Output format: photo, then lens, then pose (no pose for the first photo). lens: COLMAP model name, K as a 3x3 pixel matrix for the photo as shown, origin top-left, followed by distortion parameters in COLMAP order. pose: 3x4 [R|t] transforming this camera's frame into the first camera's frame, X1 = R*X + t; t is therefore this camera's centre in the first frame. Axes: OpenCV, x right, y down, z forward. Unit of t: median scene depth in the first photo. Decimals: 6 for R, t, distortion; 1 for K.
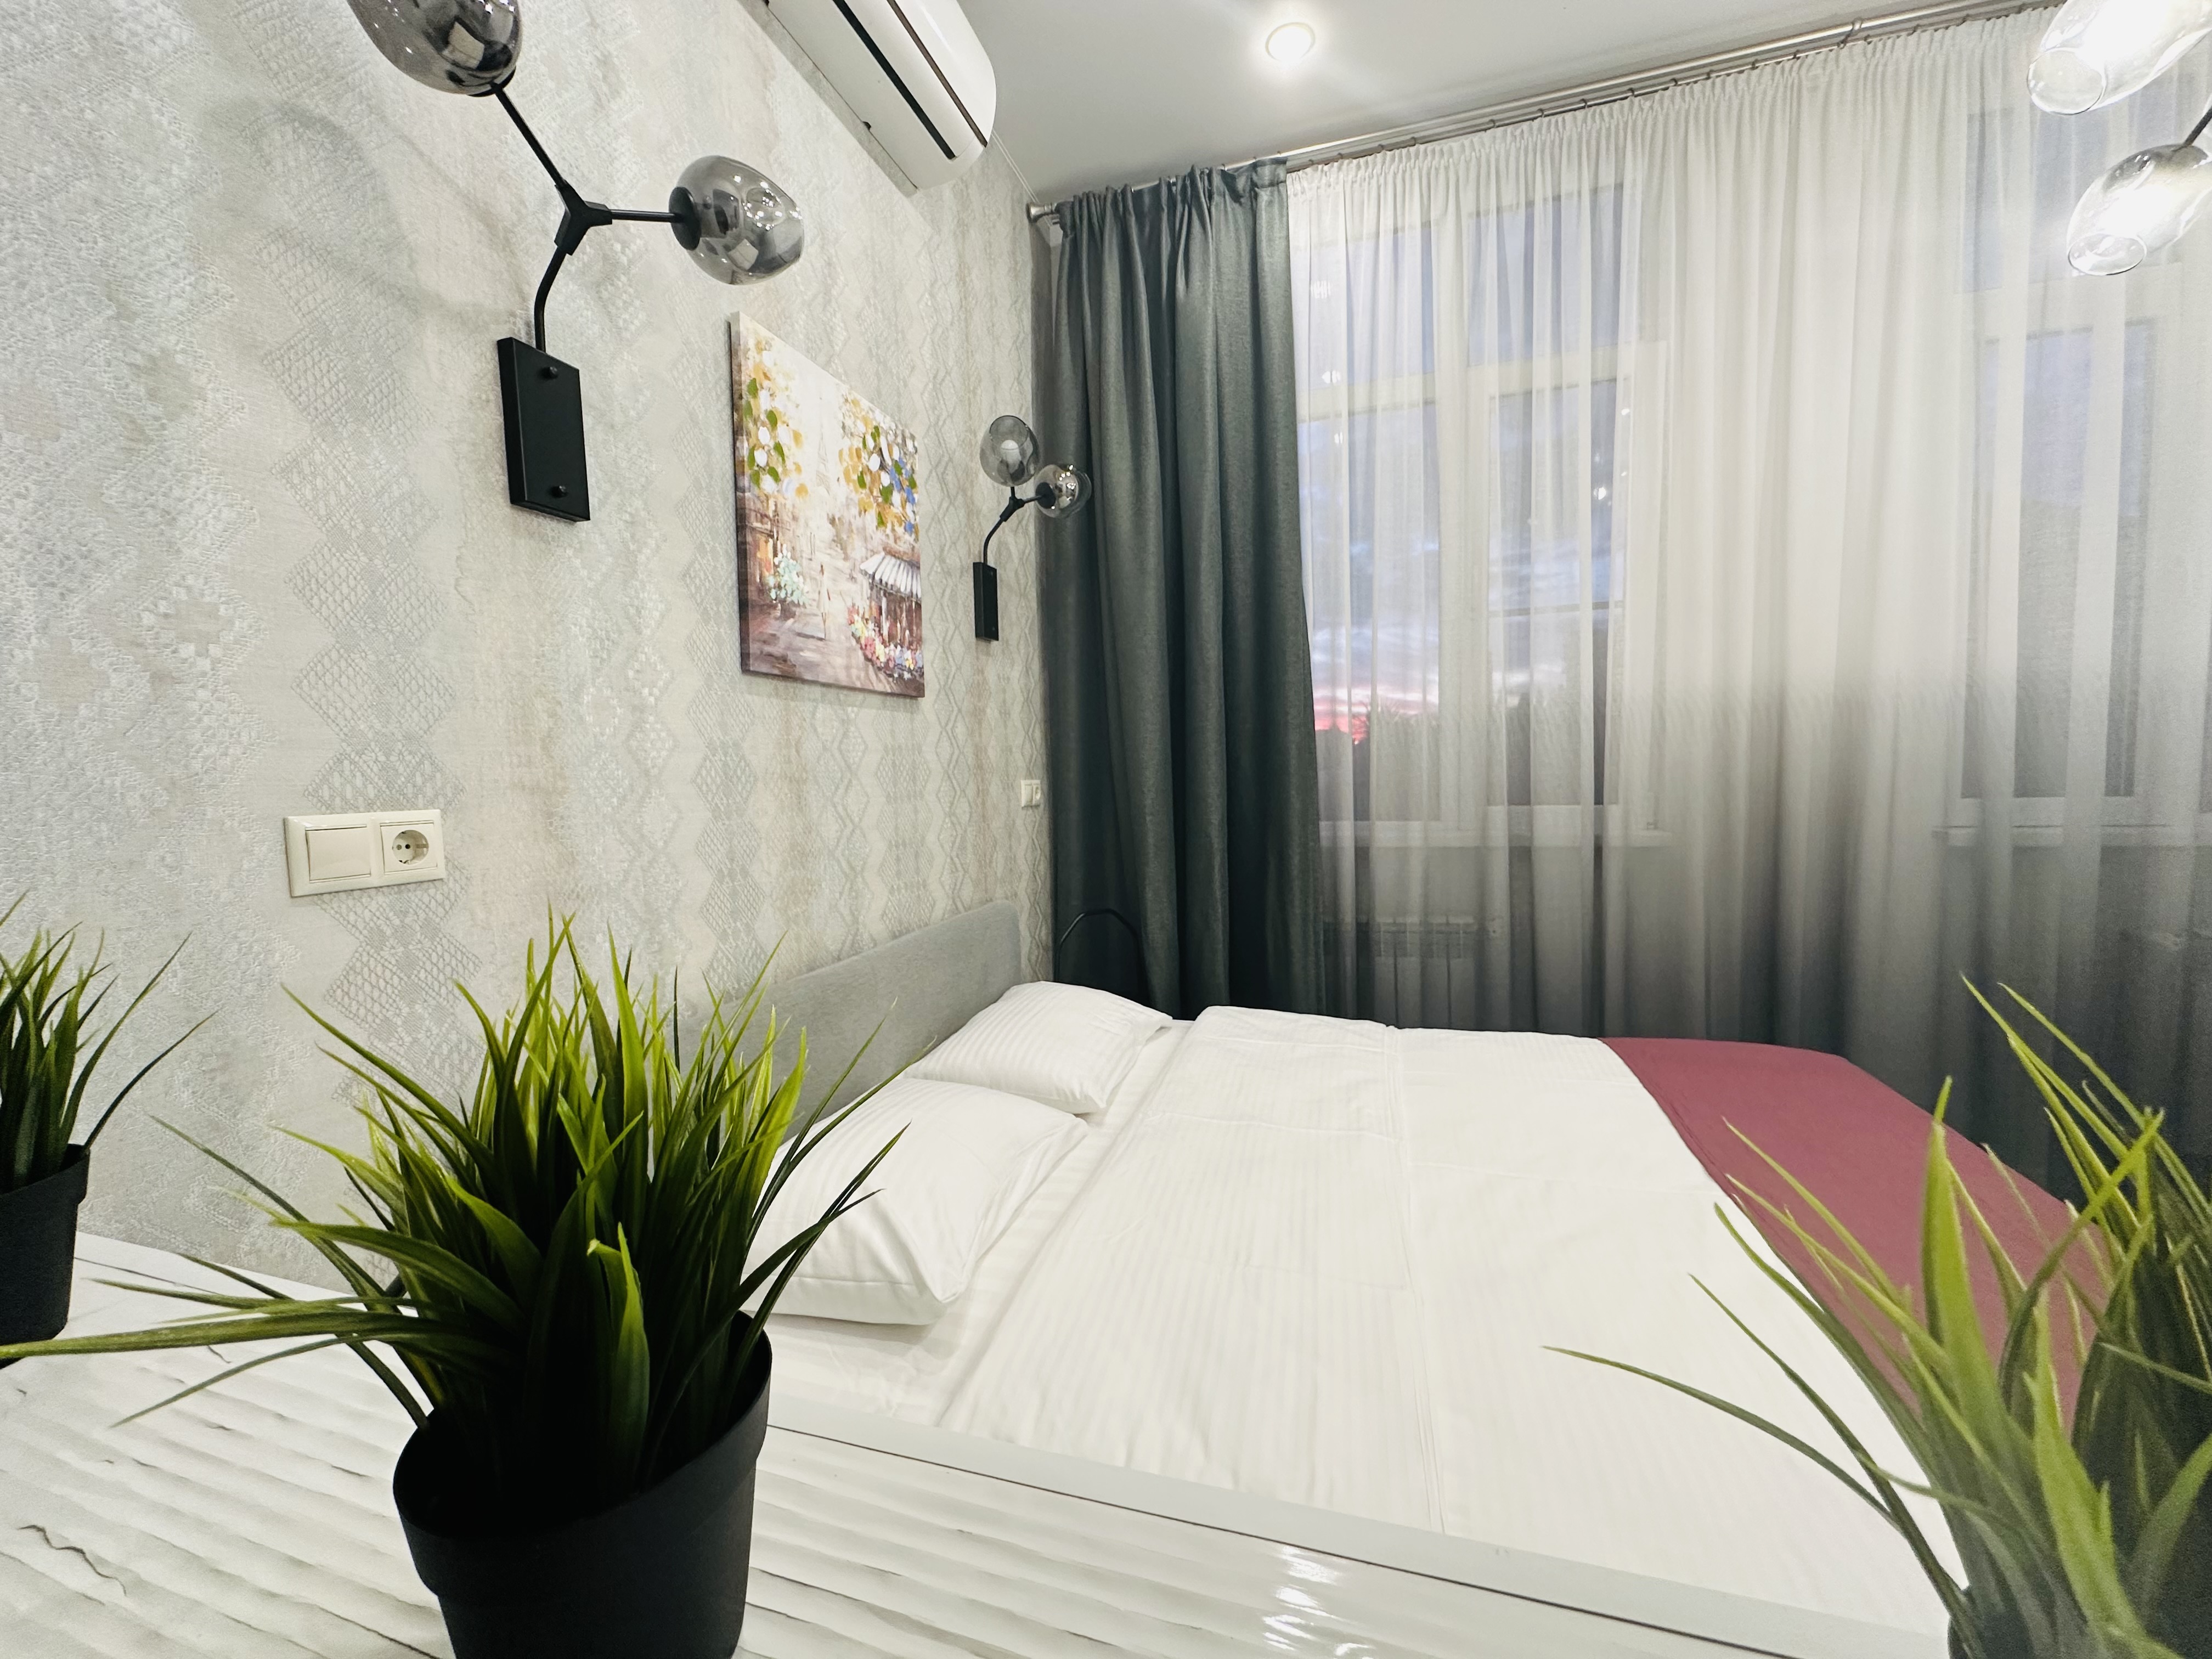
lens RADIAL K [[882.9, 0, 1105.0], [0, 882.9, 826.3], [0, 0, 1]] dist [-0.003012, 0.000448]
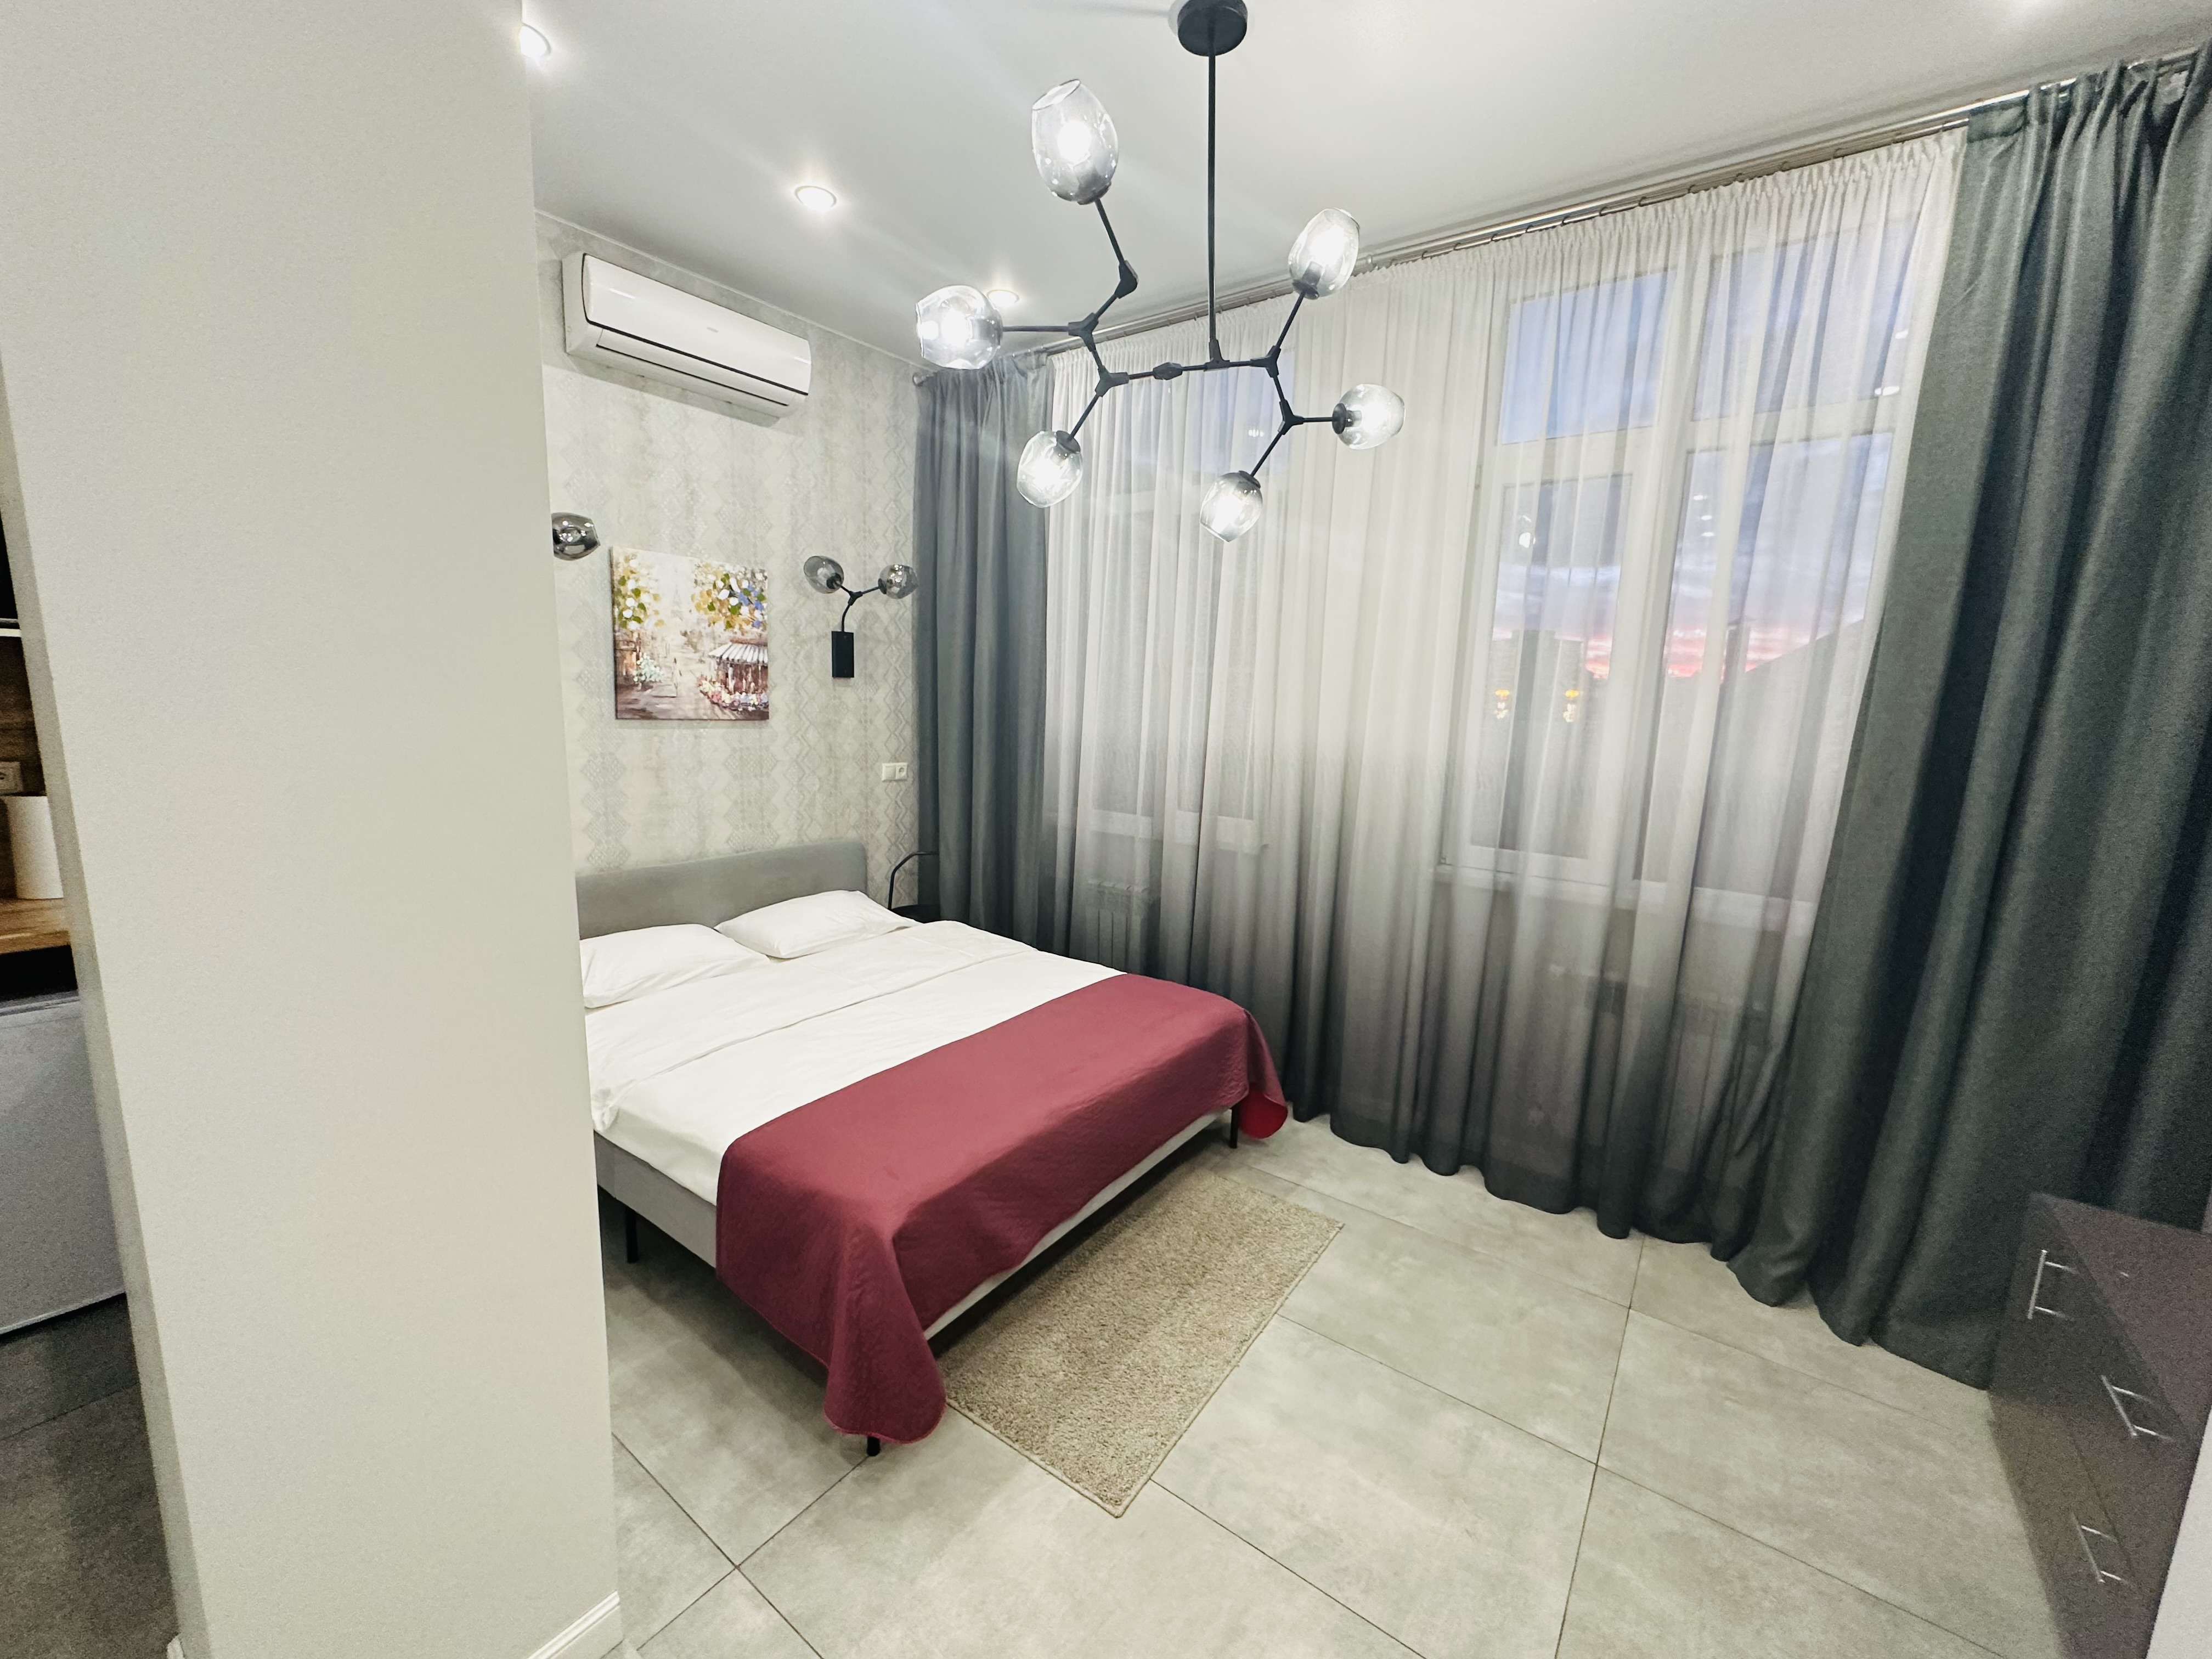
lens RADIAL K [[882.9, 0, 1109.2], [0, 882.9, 829.9], [0, 0, 1]] dist [-0.003012, 0.000448]
pose [[0.942827, 0.108853, -0.315006, 1.141346], [-0.081936, 0.991856, 0.097507, -0.175652], [0.323055, -0.066122, 0.944068, -0.508382]]
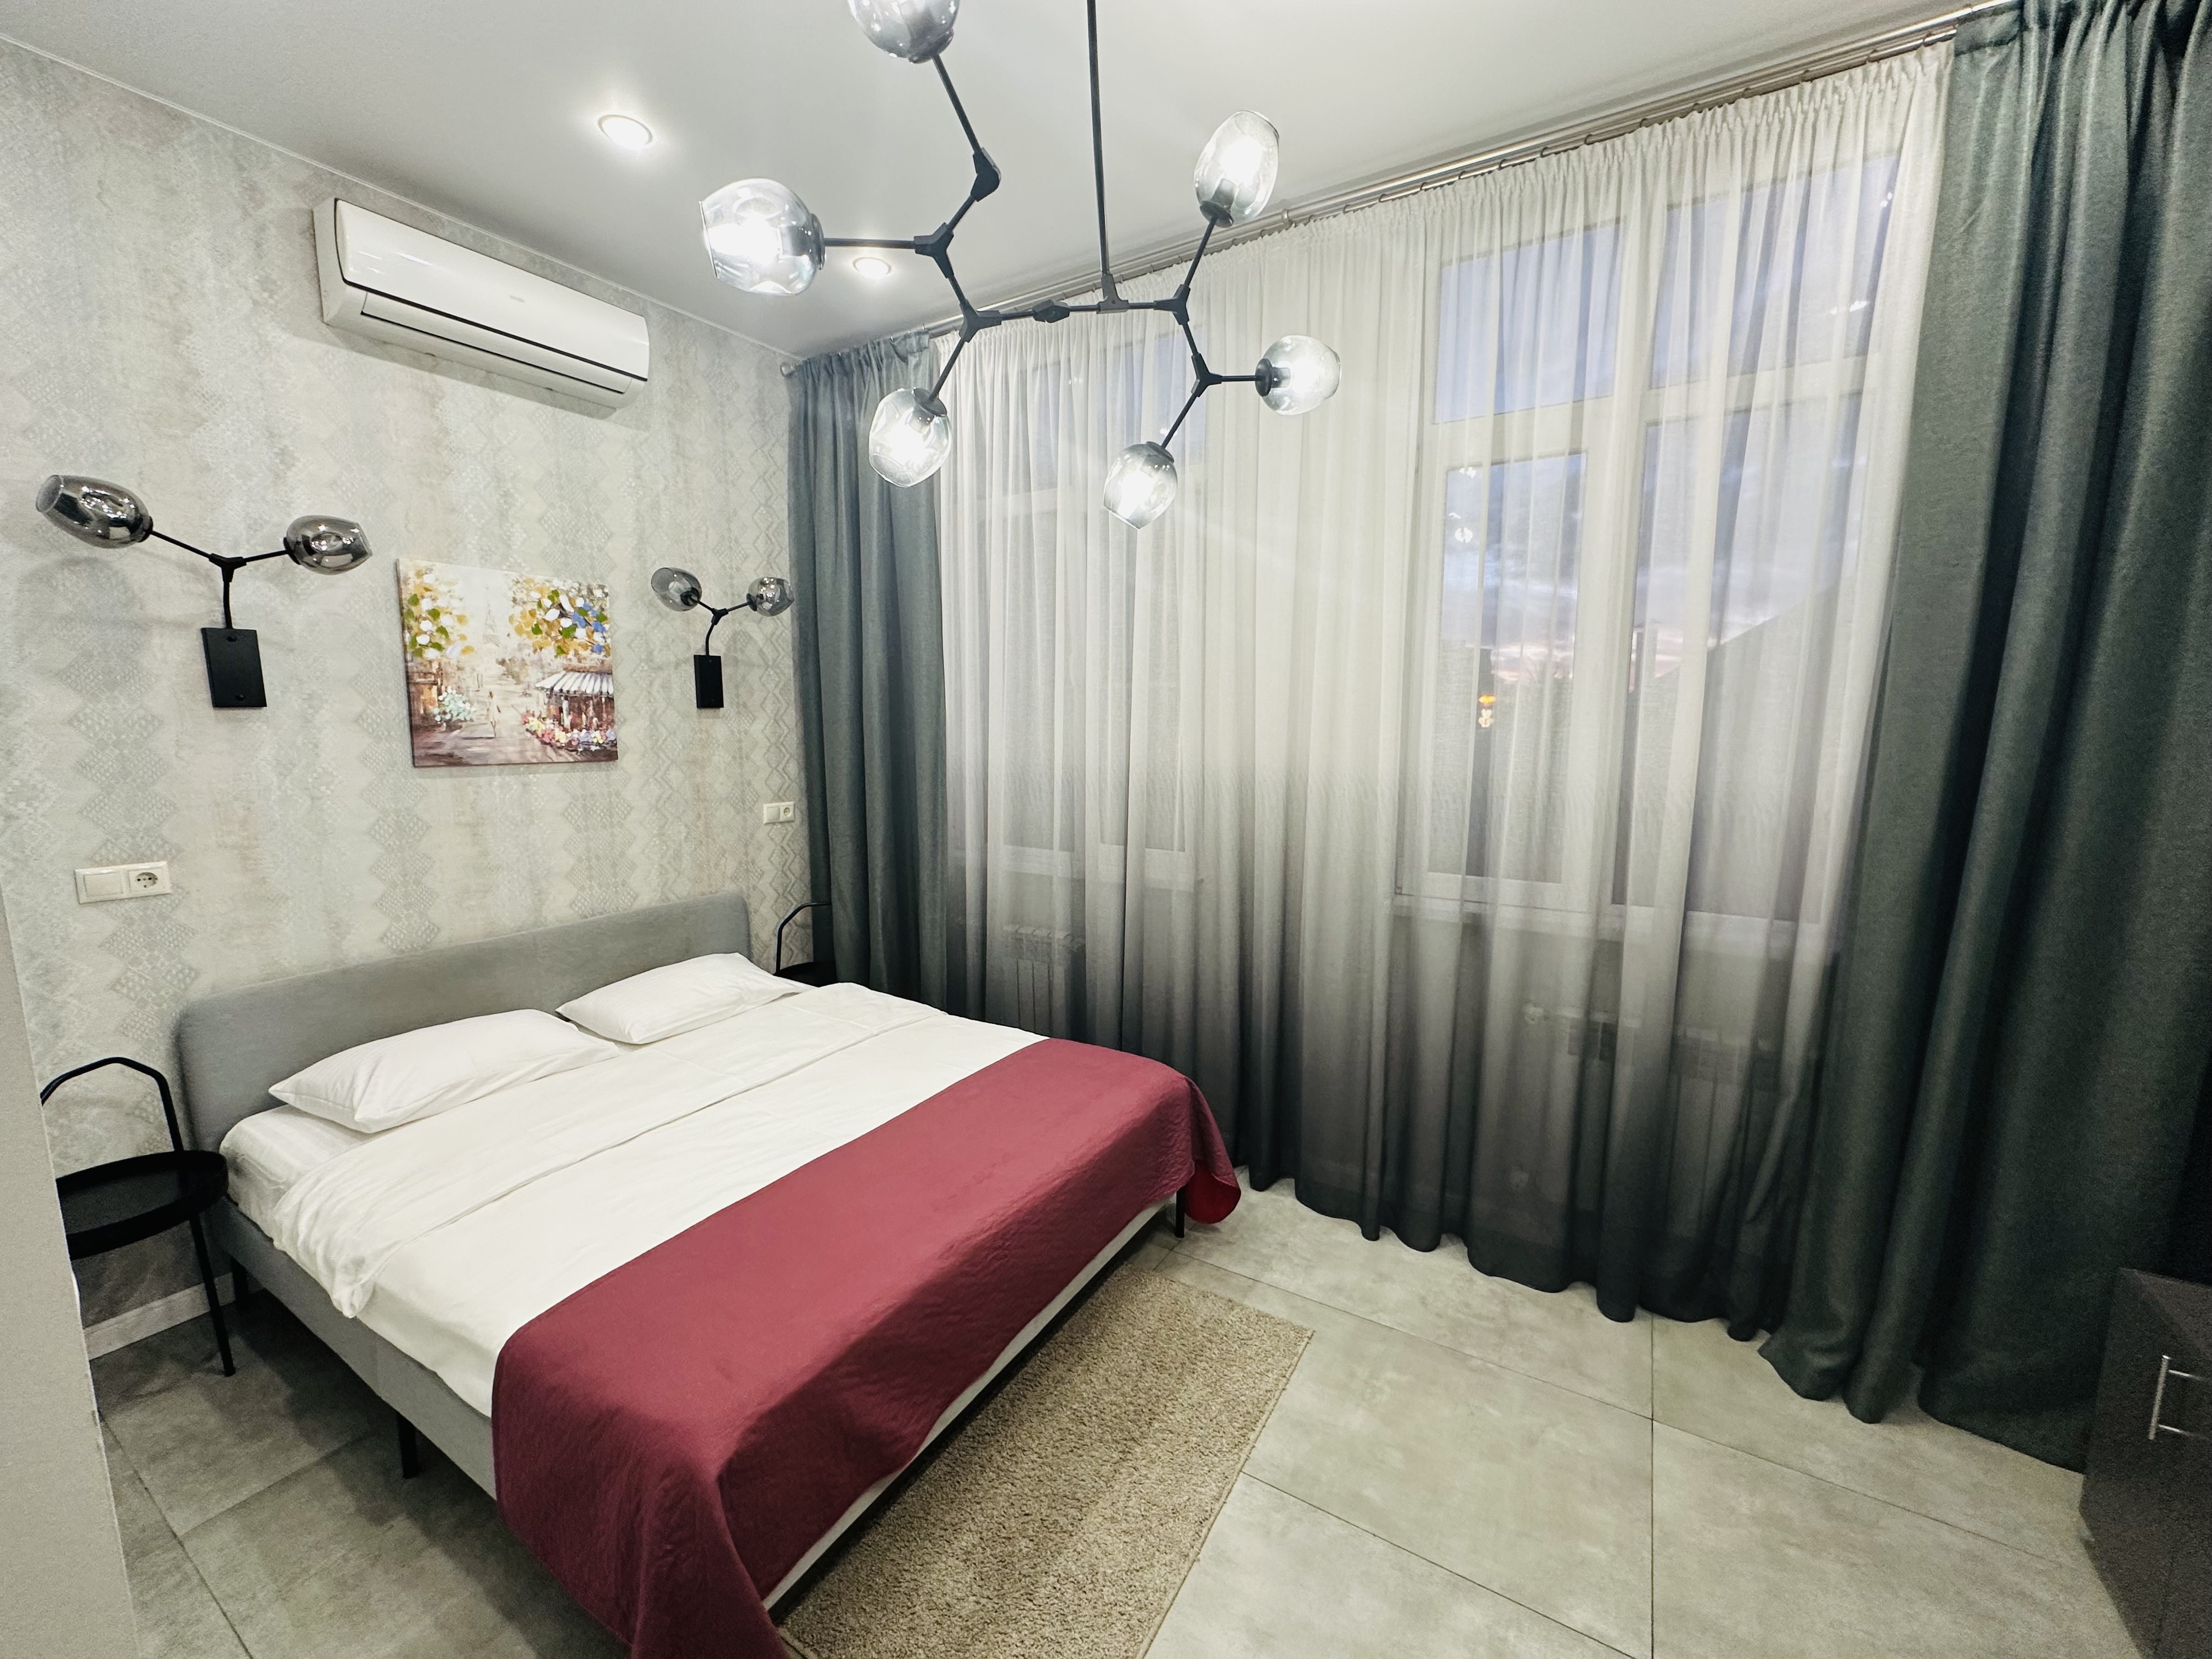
lens RADIAL K [[882.9, 0, 1108.7], [0, 882.9, 830.0], [0, 0, 1]] dist [-0.003012, 0.000448]
pose [[0.967185, 0.059798, -0.246934, 1.104209], [-0.043460, 0.996522, 0.071093, -0.192868], [0.250327, -0.058028, 0.966421, -0.273393]]
